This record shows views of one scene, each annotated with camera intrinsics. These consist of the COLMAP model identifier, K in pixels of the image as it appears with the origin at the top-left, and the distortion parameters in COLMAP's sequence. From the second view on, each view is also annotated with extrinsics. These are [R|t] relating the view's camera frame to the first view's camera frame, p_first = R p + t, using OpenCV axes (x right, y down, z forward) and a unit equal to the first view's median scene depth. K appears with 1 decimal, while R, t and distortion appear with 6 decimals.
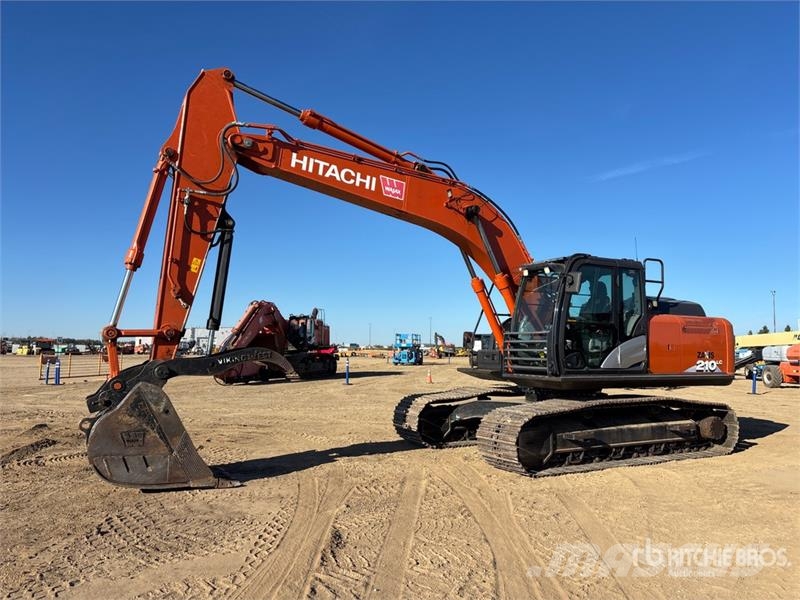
lens RADIAL K [[612.5, 0, 396.2], [0, 612.5, 297.2], [0, 0, 1]] dist [0.055704, -0.061618]
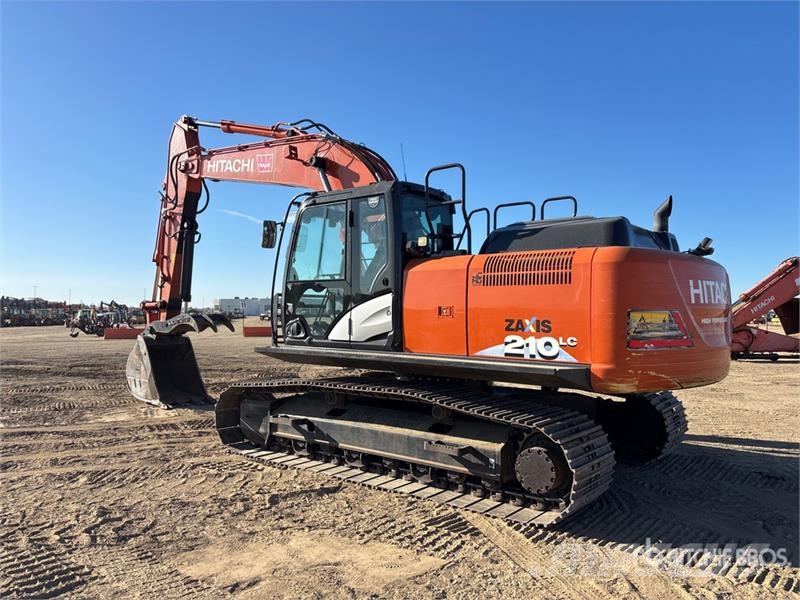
lens RADIAL K [[612.5, 0, 396.2], [0, 612.5, 297.2], [0, 0, 1]] dist [0.055704, -0.061618]
pose [[0.356199, -0.028839, -0.933965, 1.136698], [0.072587, 0.997357, -0.003113, 0.077799], [0.931586, -0.066684, 0.357351, 0.873843]]
